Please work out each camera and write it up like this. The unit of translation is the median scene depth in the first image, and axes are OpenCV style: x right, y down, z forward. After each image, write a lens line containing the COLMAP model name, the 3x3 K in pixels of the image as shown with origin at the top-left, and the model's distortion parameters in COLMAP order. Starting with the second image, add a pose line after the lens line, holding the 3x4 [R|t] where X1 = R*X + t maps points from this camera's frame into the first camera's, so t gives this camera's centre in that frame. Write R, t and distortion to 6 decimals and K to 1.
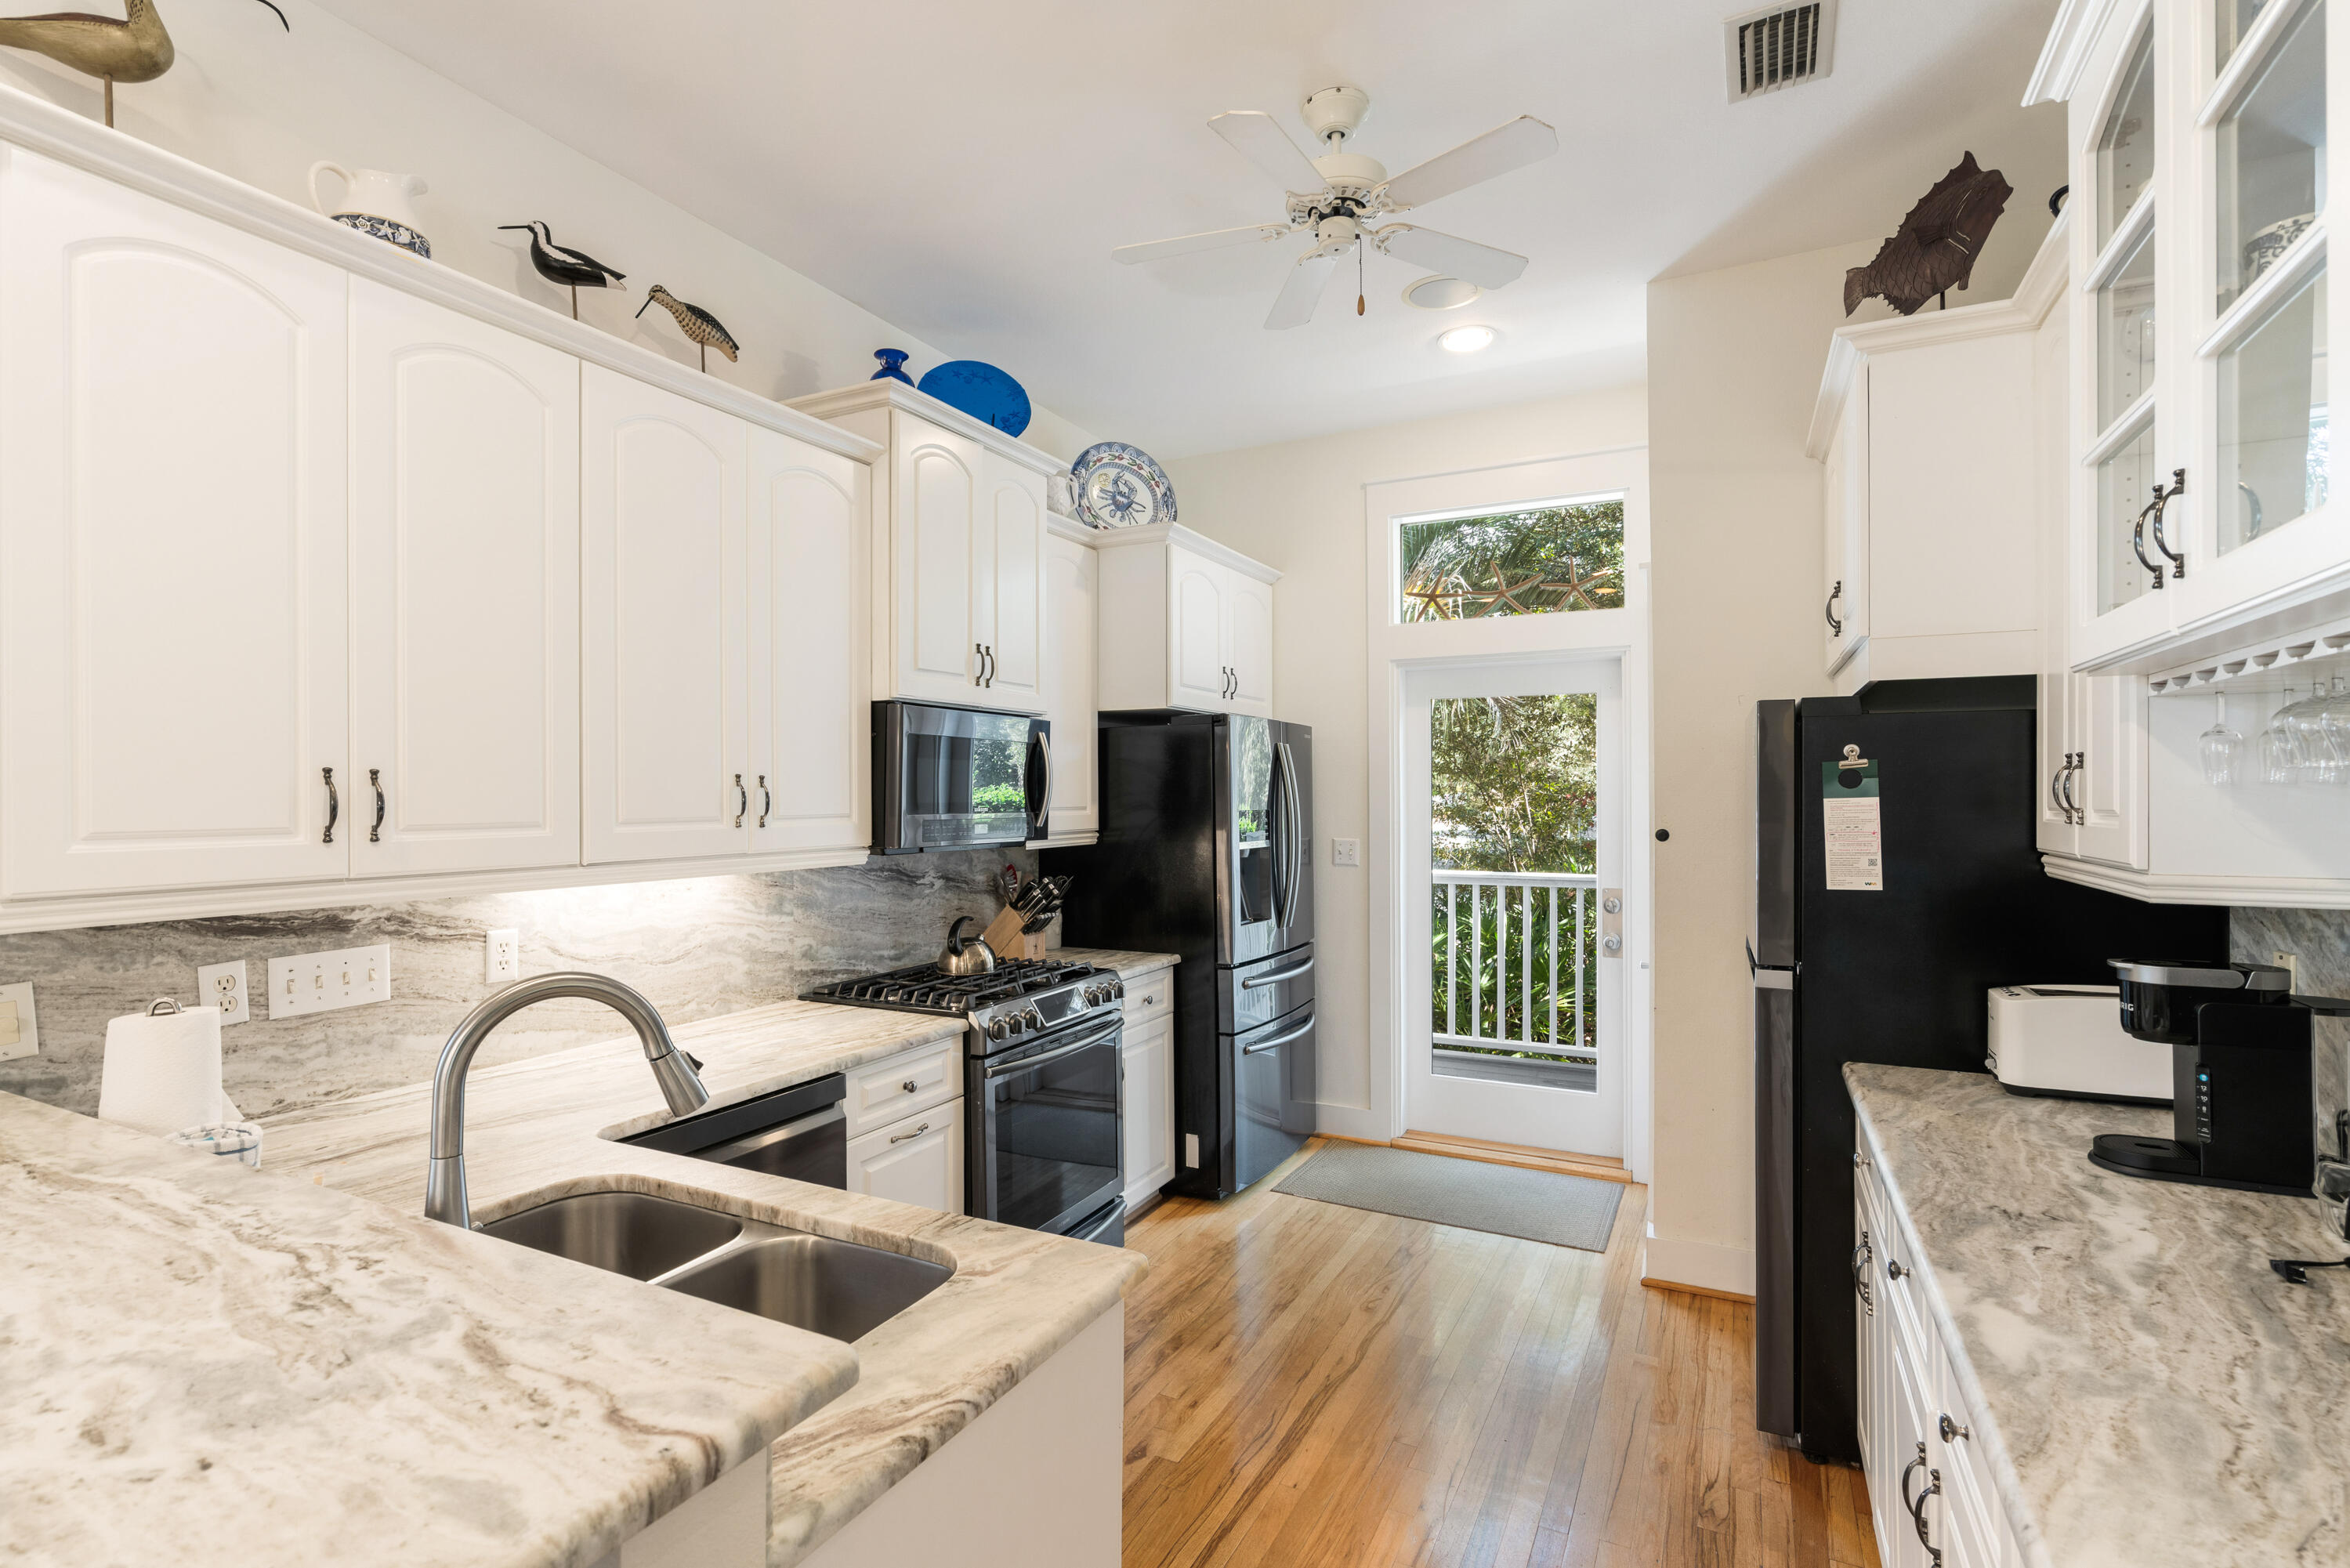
lens RADIAL K [[1096.3, 0, 1112.7], [0, 1096.3, 762.0], [0, 0, 1]] dist [0.008467, 0.000341]
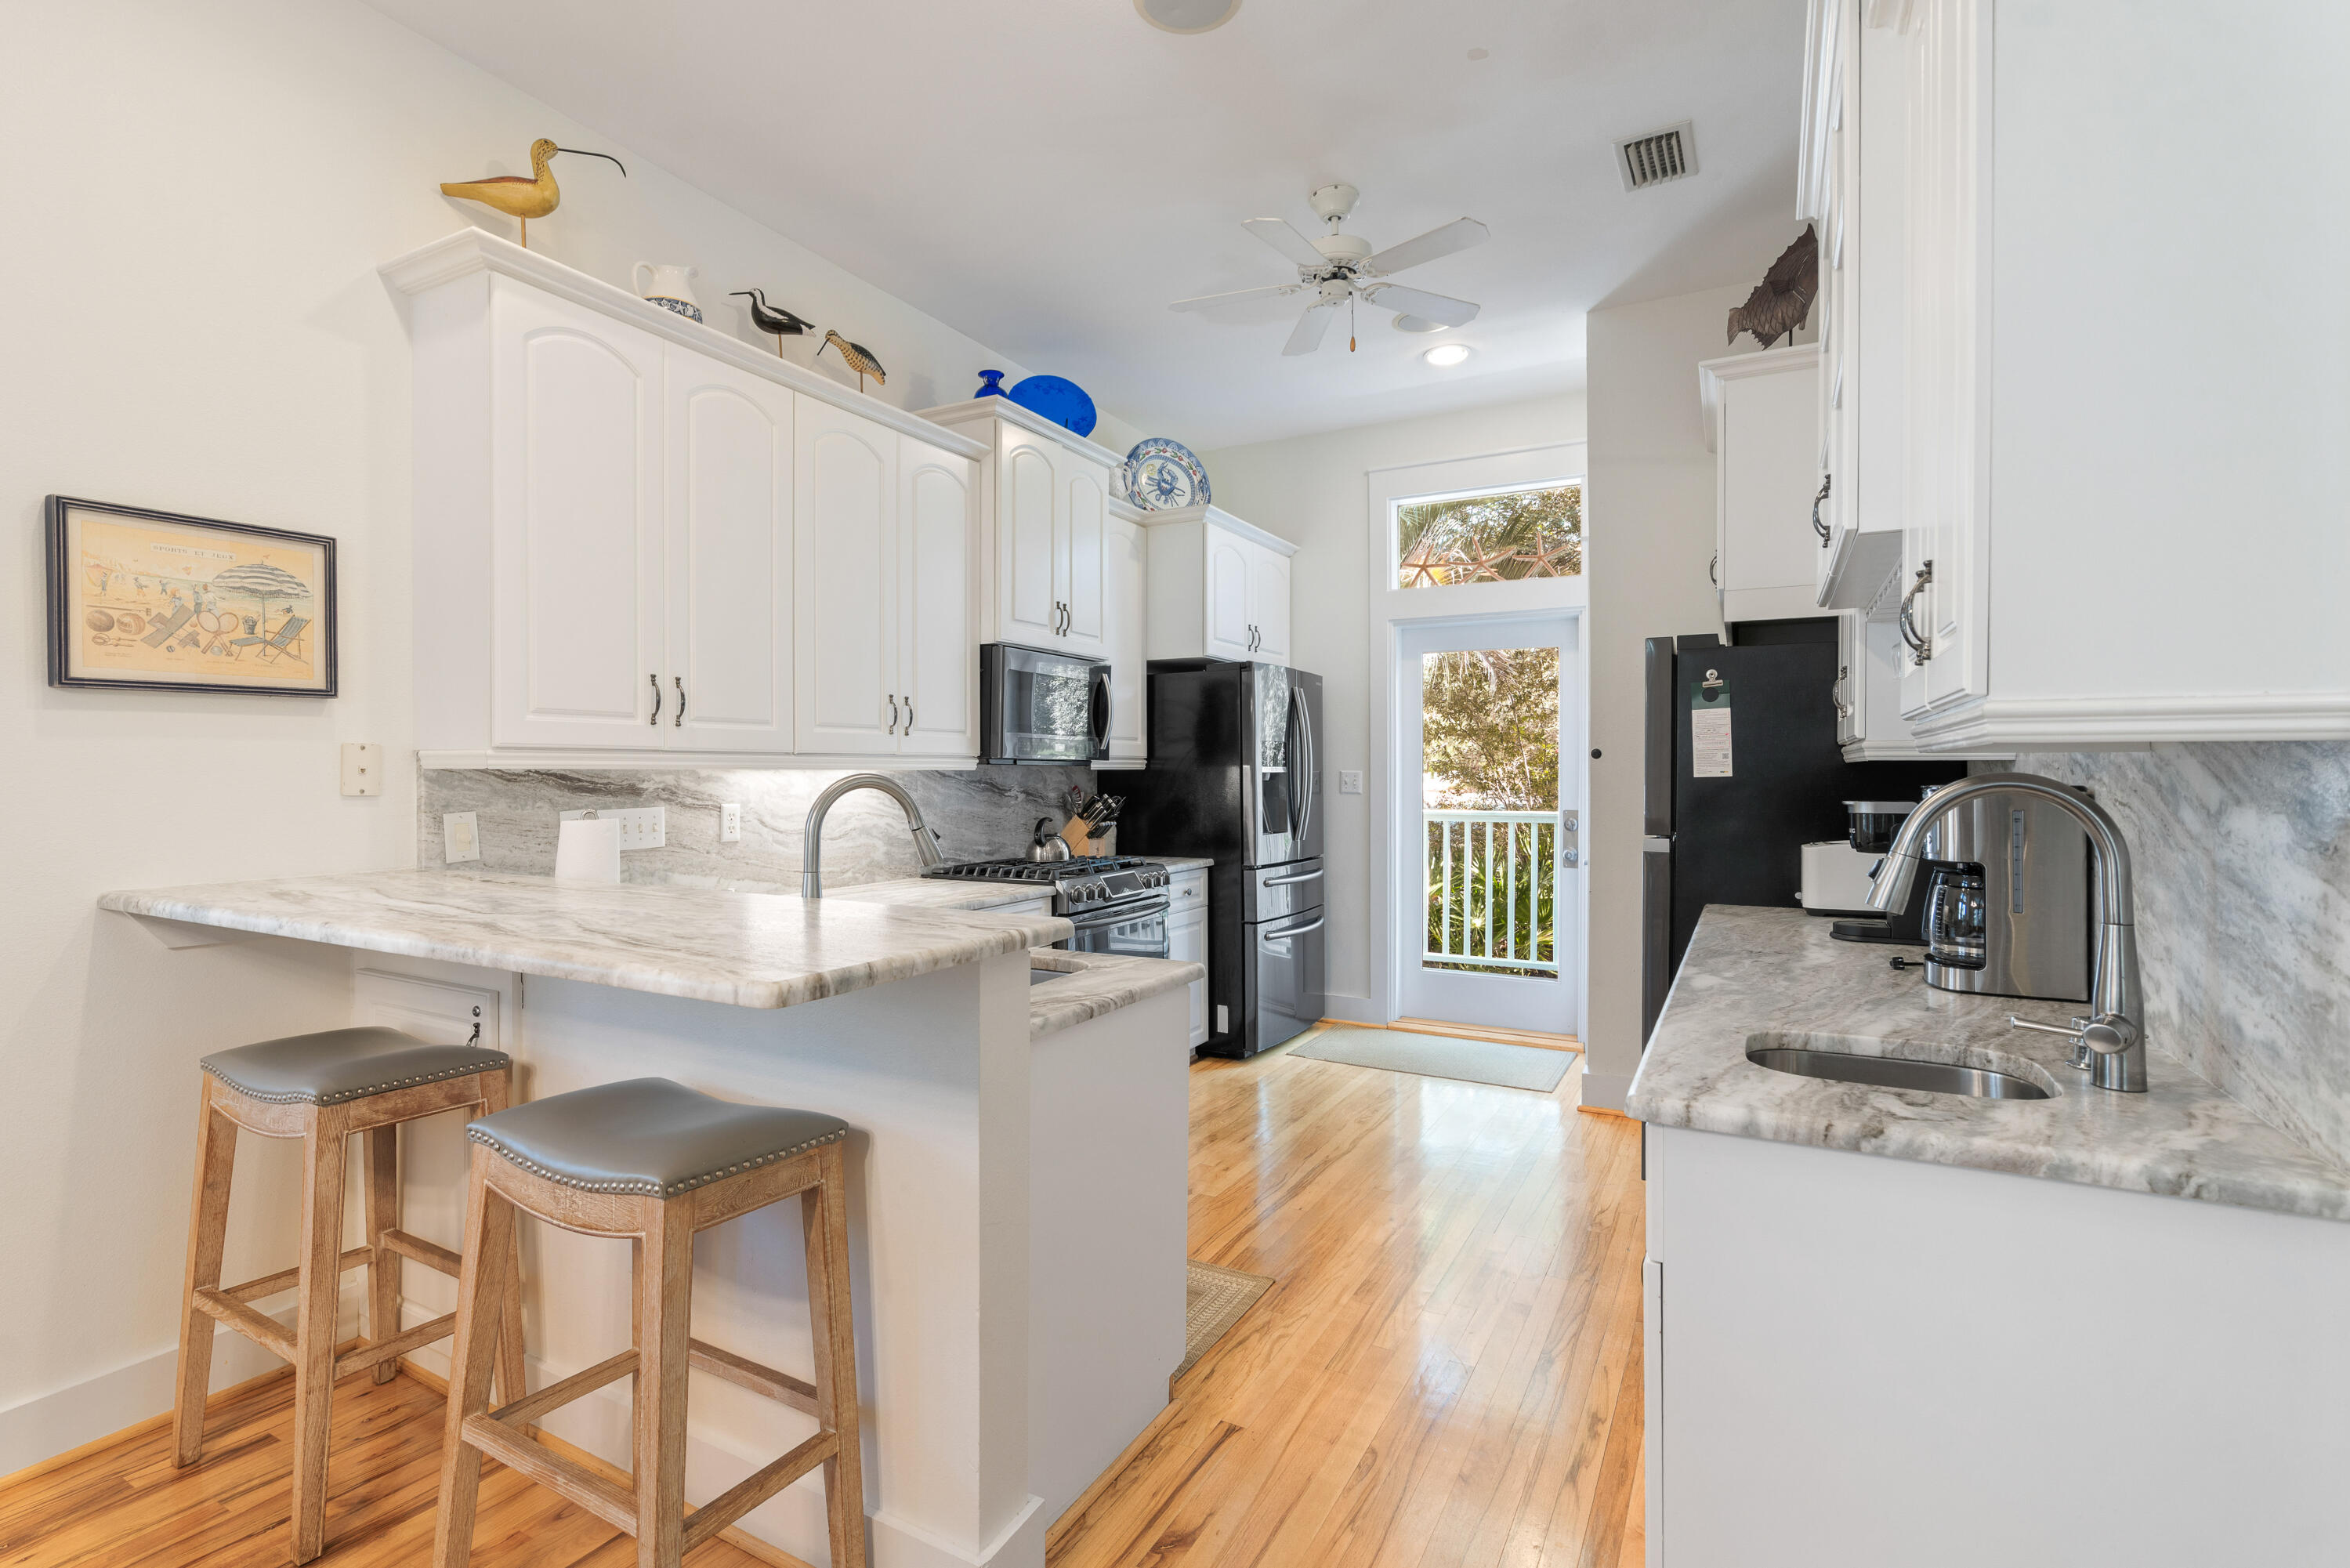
lens RADIAL K [[1079.9, 0, 1131.2], [0, 1079.9, 782.4], [0, 0, 1]] dist [0.003337, 0.000730]
pose [[0.999987, -0.001615, -0.004877, -0.029912], [0.001803, 0.999250, 0.038681, 0.051916], [0.004811, -0.038690, 0.999240, -0.253386]]
